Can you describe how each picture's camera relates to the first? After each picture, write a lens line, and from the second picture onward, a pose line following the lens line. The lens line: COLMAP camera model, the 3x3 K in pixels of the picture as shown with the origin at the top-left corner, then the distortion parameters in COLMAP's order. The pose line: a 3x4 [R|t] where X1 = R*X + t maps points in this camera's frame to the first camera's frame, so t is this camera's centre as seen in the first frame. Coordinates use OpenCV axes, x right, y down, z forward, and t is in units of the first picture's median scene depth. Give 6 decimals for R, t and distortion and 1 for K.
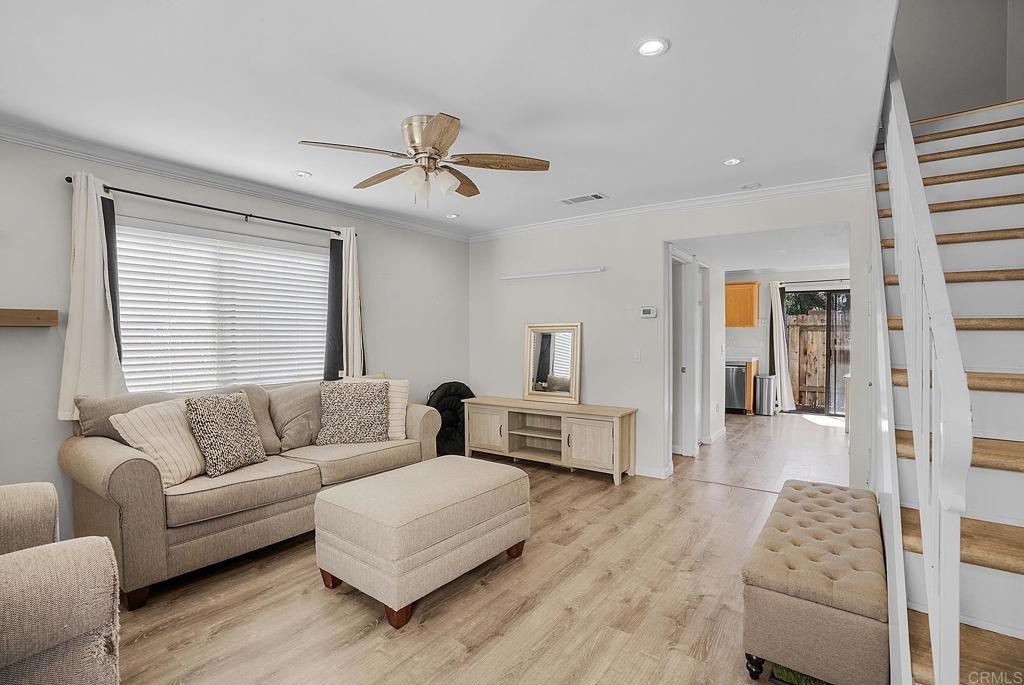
lens RADIAL K [[490.7, 0, 512.3], [0, 490.7, 345.1], [0, 0, 1]] dist [-0.029835, 0.003181]
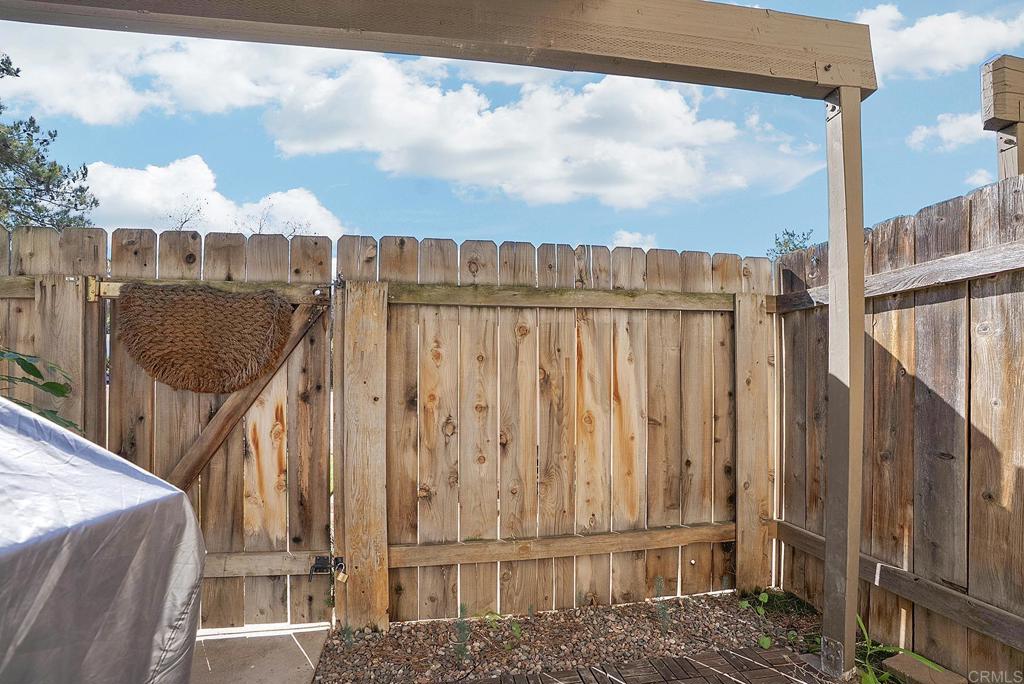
lens RADIAL K [[490.7, 0, 513.0], [0, 490.7, 346.0], [0, 0, 1]] dist [-0.029835, 0.003181]
pose [[0.696576, 0.002704, 0.717478, 0.587441], [0.010069, 0.999858, -0.013544, -0.008330], [-0.717412, 0.016659, 0.696449, 1.003522]]
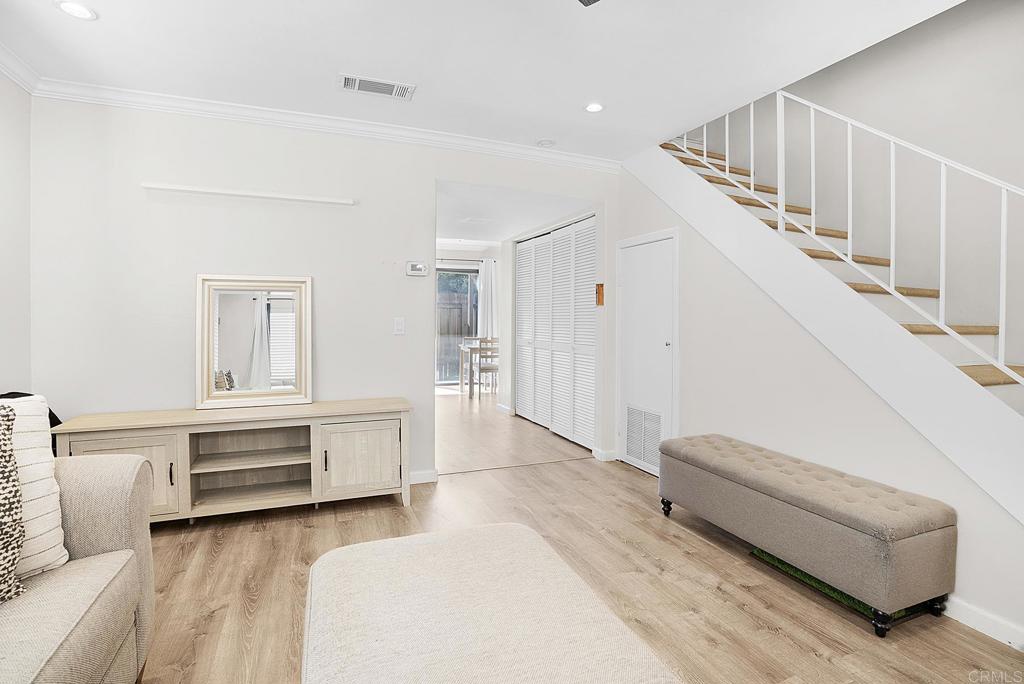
lens RADIAL K [[490.7, 0, 526.1], [0, 490.7, 327.2], [0, 0, 1]] dist [-0.029835, 0.003181]
pose [[0.521588, -0.009970, 0.853139, -0.159046], [0.005907, 0.999950, 0.008074, 0.010012], [-0.853177, 0.000828, 0.521621, 0.249407]]
